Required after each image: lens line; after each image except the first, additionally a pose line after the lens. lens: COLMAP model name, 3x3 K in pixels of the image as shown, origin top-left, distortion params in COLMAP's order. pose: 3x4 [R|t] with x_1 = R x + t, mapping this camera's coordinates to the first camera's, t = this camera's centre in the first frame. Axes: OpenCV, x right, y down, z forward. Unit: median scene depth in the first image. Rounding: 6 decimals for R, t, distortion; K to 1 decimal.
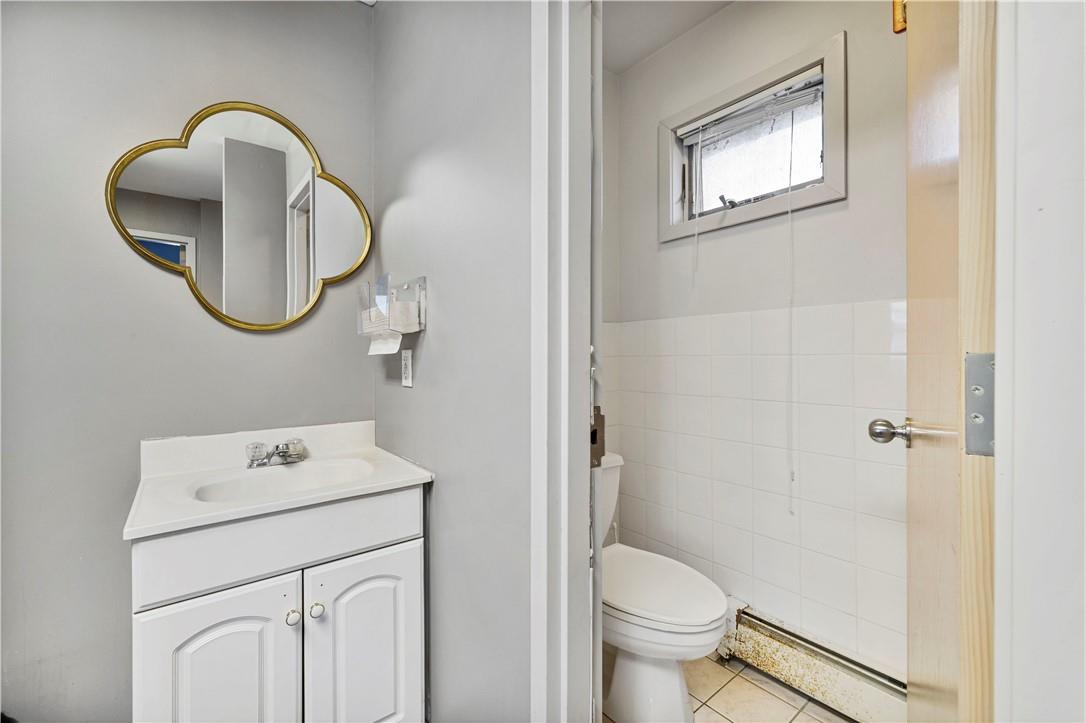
lens RADIAL K [[465.6, 0, 545.5], [0, 465.6, 359.7], [0, 0, 1]] dist [-0.003879, -0.000375]
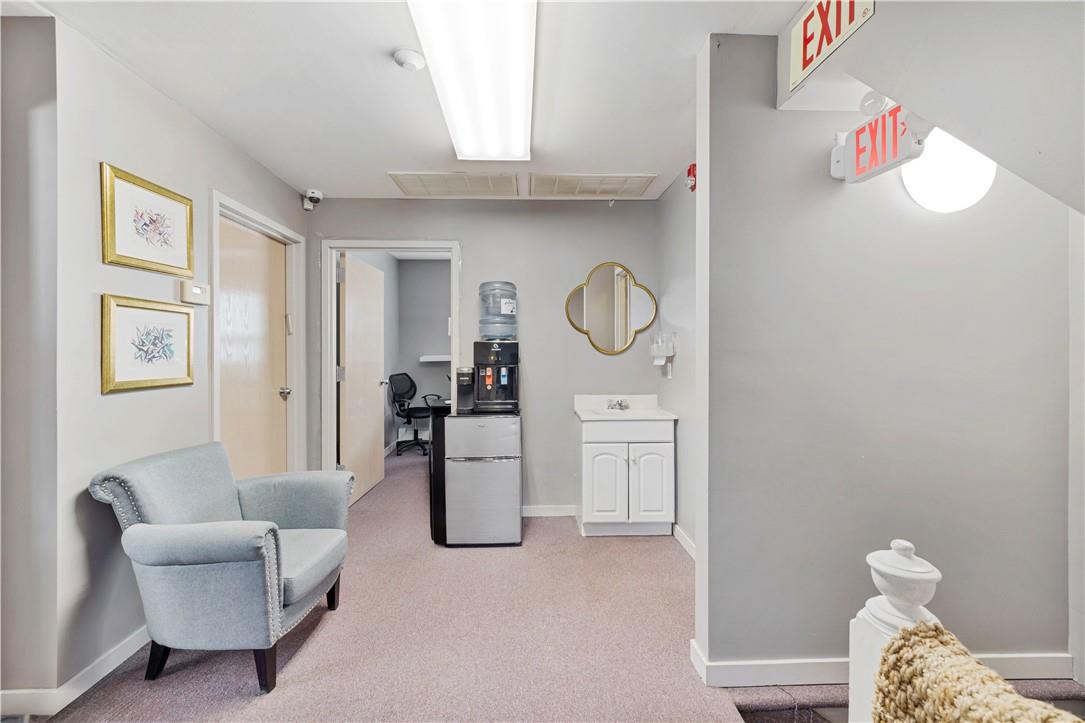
lens RADIAL K [[465.6, 0, 543.6], [0, 465.6, 359.7], [0, 0, 1]] dist [-0.003879, -0.000375]
pose [[0.806001, 0.002918, -0.591906, 0.562727], [-0.002519, 0.999996, 0.001500, -0.038572], [0.591908, 0.000282, 0.806005, -1.215221]]
